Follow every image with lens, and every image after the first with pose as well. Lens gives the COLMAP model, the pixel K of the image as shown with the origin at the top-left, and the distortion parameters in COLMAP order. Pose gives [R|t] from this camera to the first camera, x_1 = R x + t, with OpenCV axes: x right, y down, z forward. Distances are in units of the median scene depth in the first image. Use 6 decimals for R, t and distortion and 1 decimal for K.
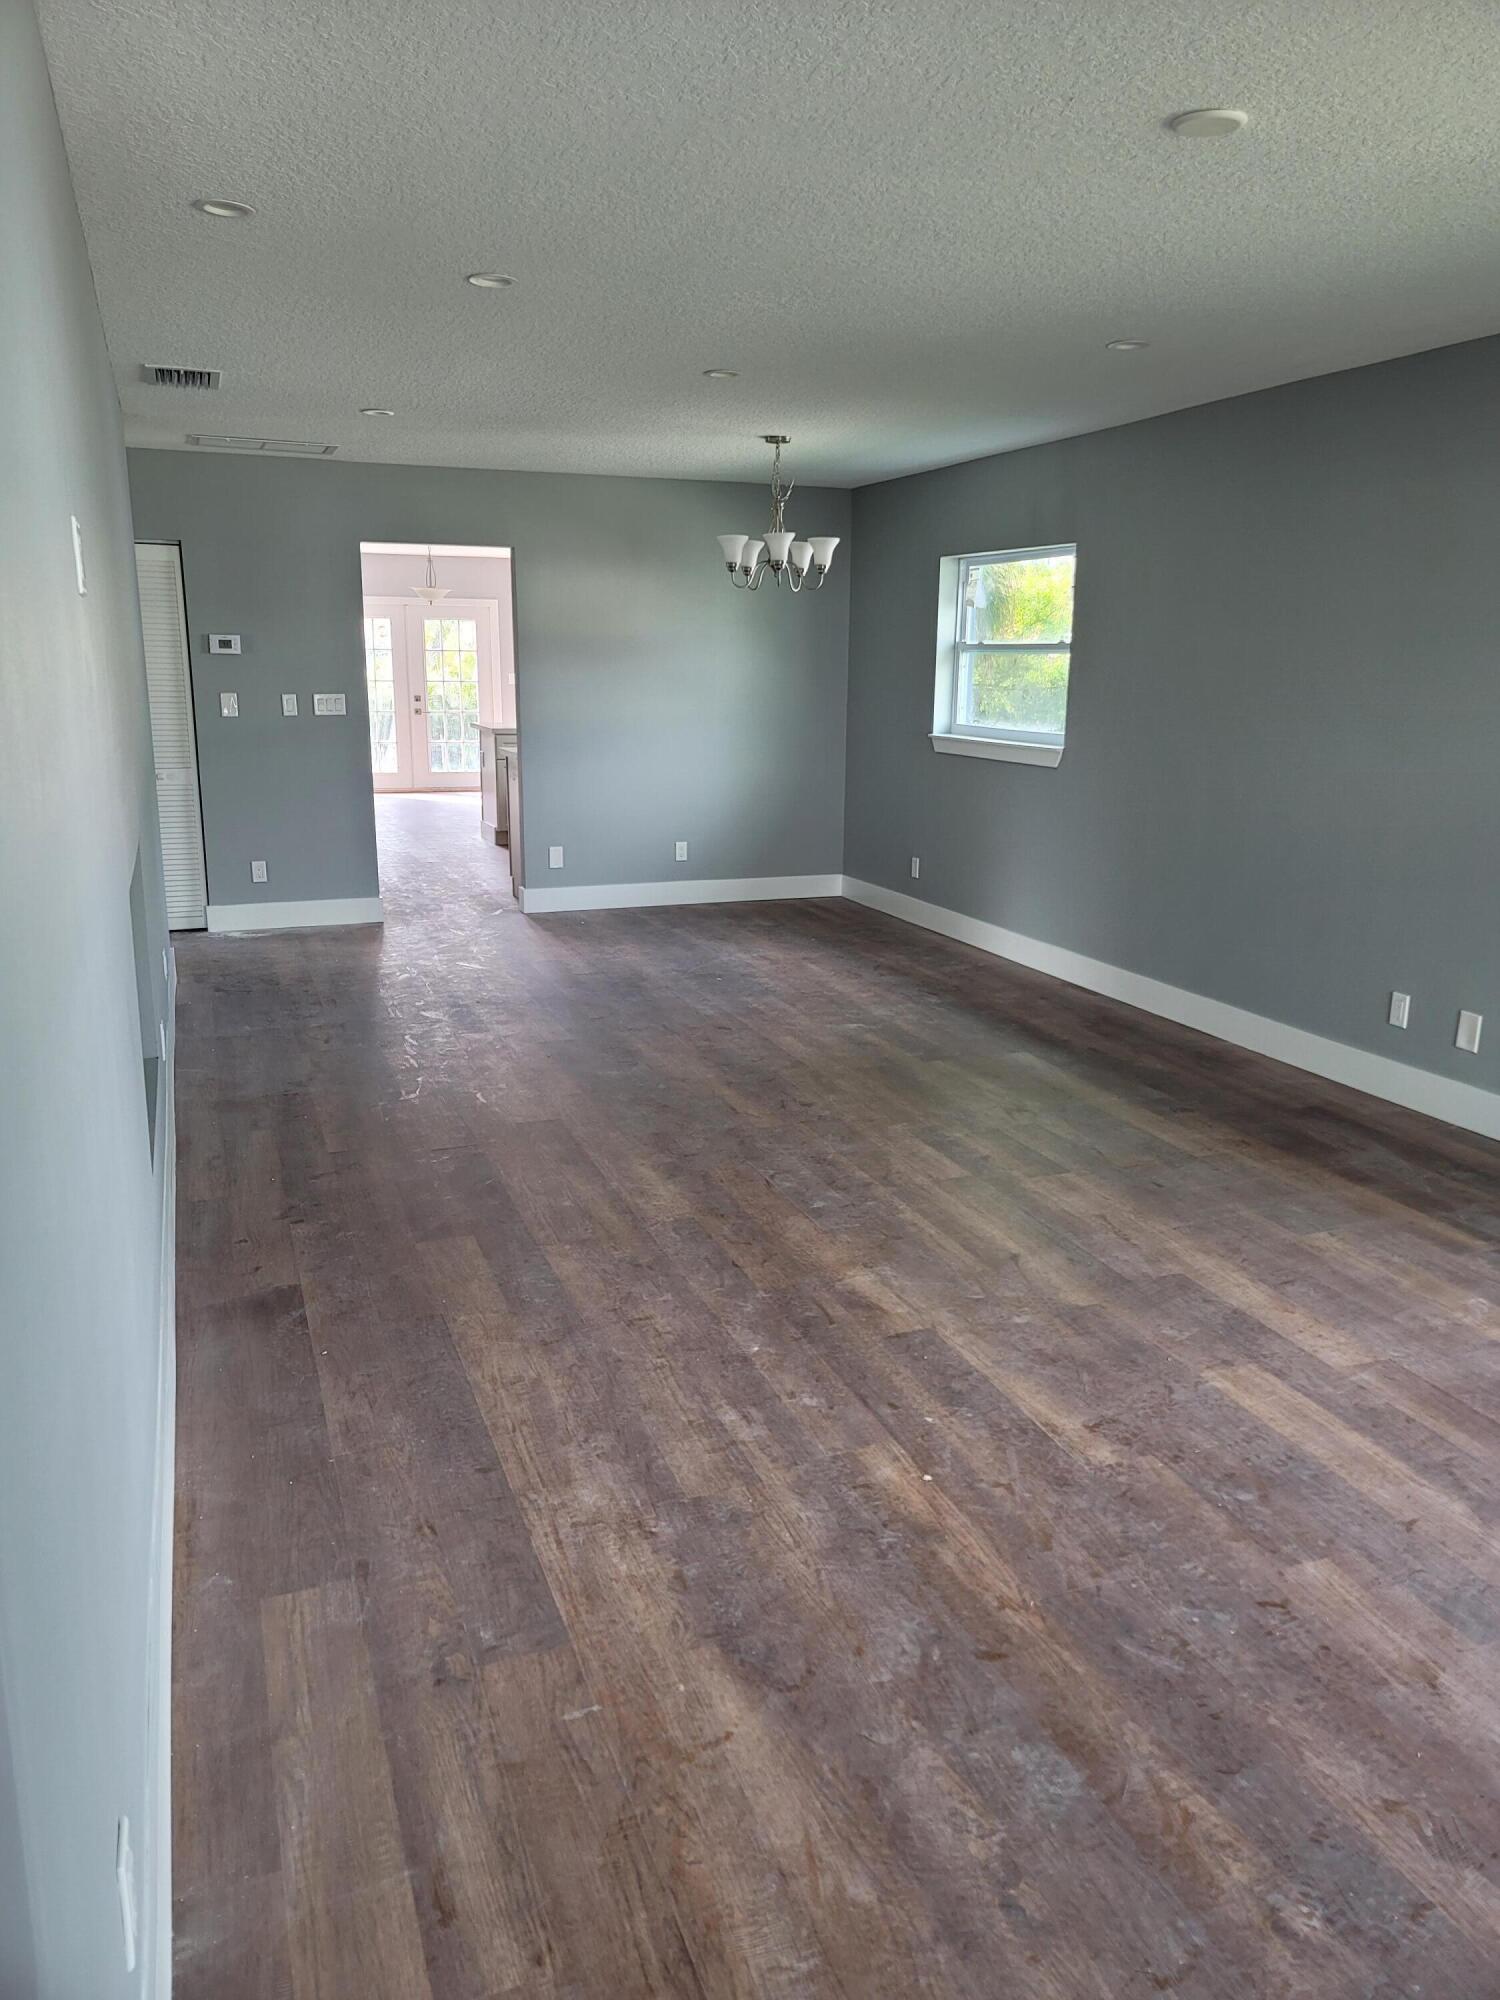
lens RADIAL K [[1481.2, 0, 762.3], [0, 1481.2, 1002.0], [0, 0, 1]] dist [0.115249, -0.136584]
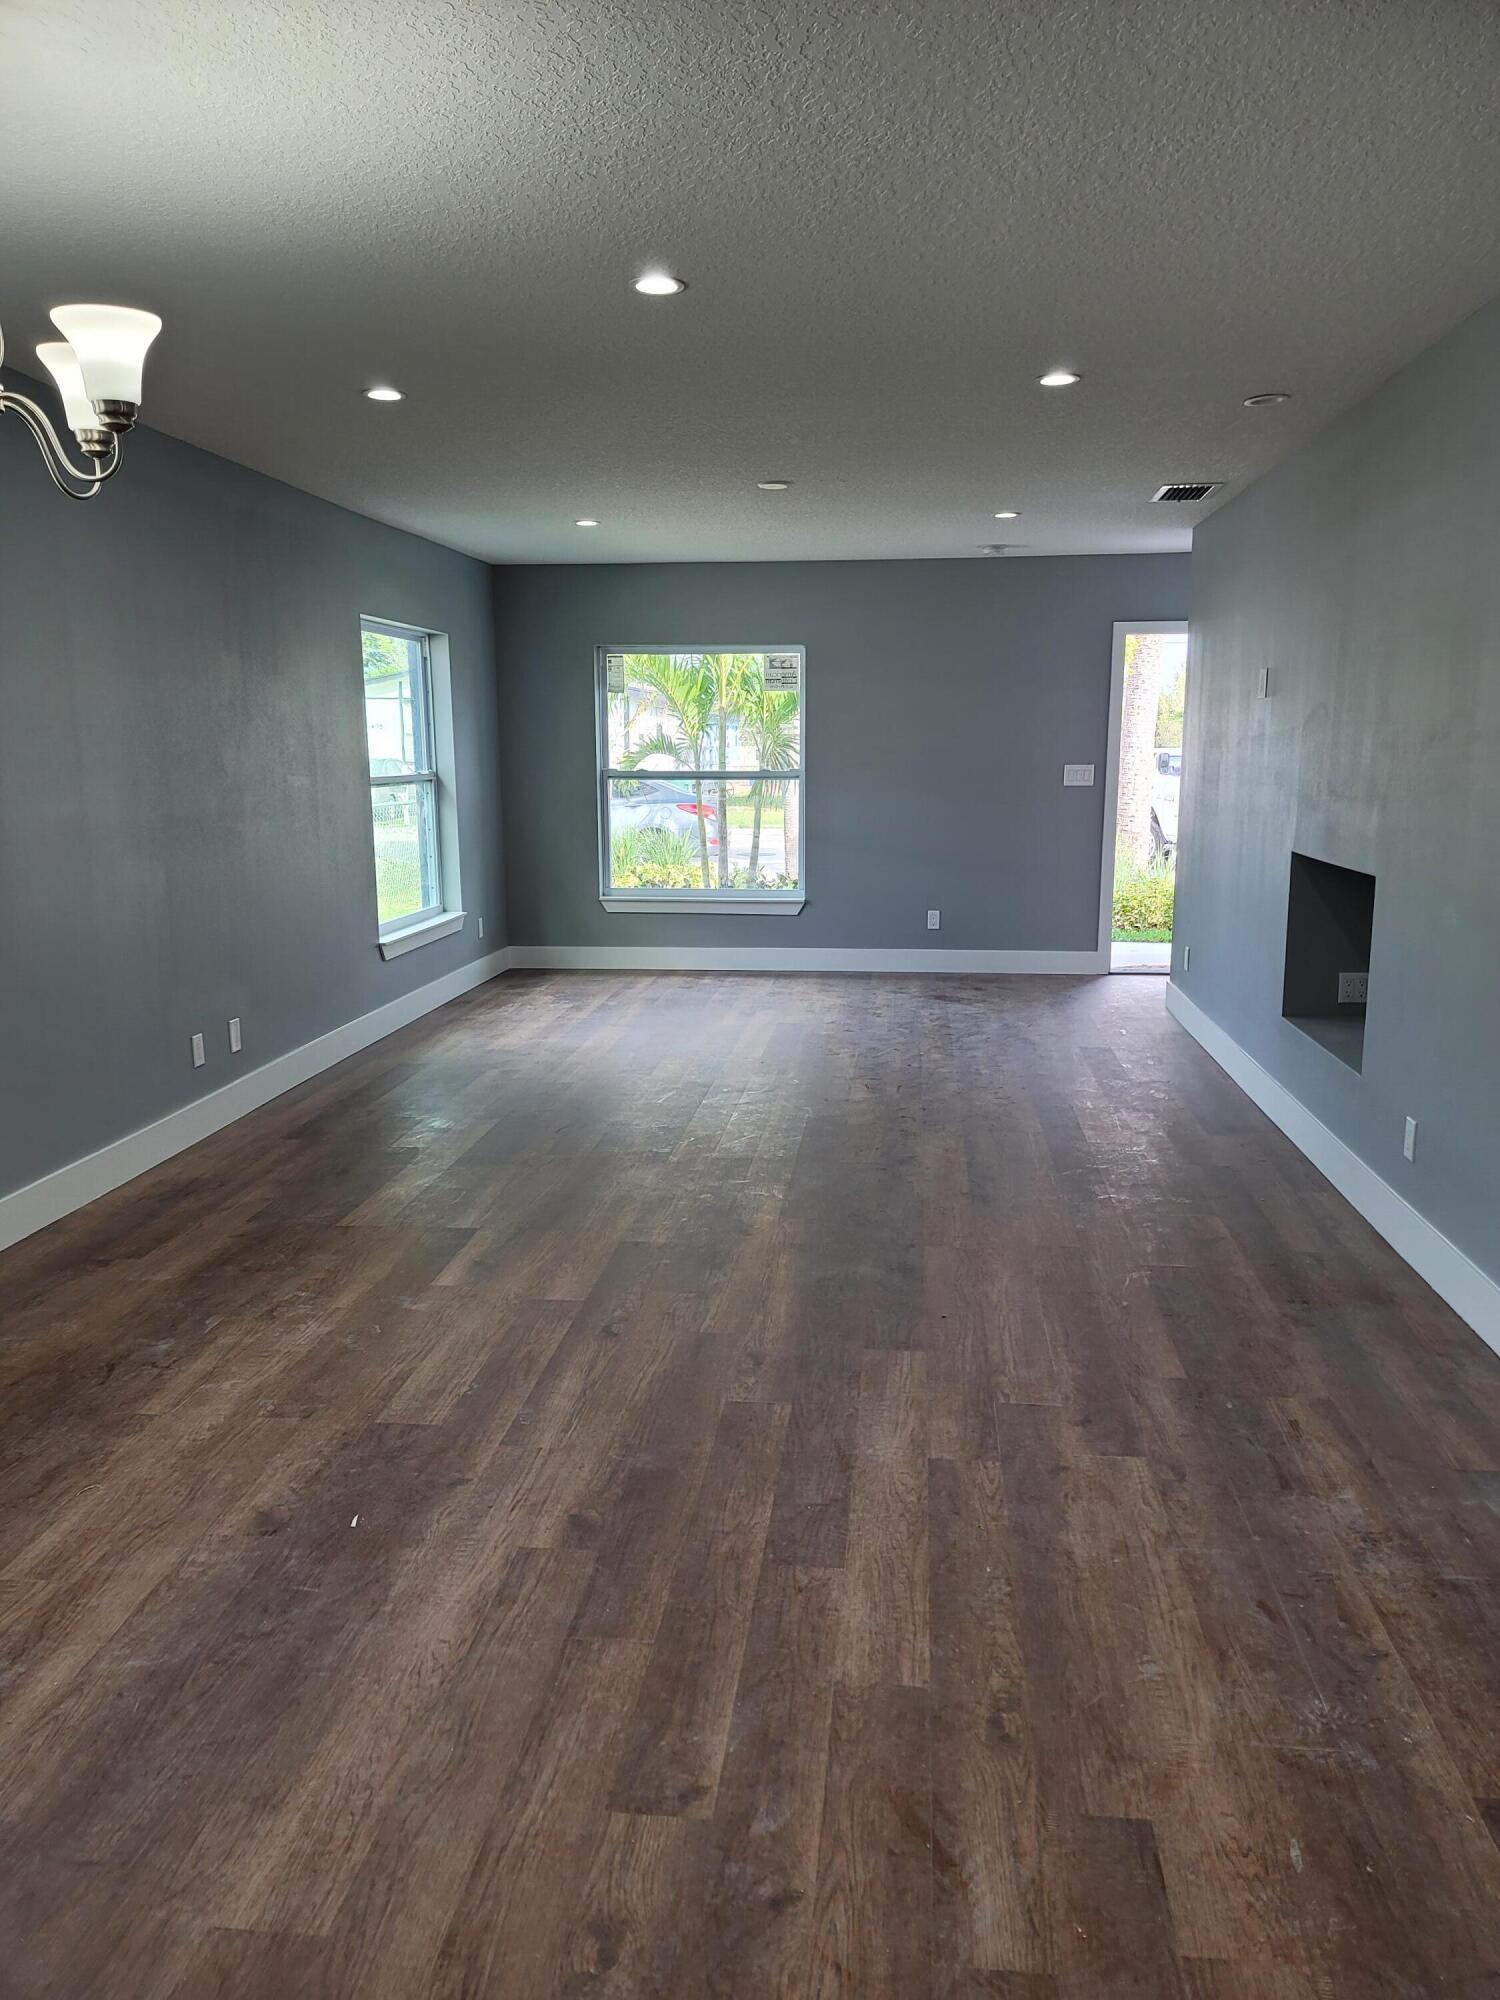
lens RADIAL K [[1481.2, 0, 762.3], [0, 1481.2, 1002.0], [0, 0, 1]] dist [0.115249, -0.136584]
pose [[-0.895551, -0.081435, 0.437443, -0.400730], [0.097349, 0.923434, 0.371205, -0.388509], [-0.434179, 0.375018, -0.819054, 1.715244]]
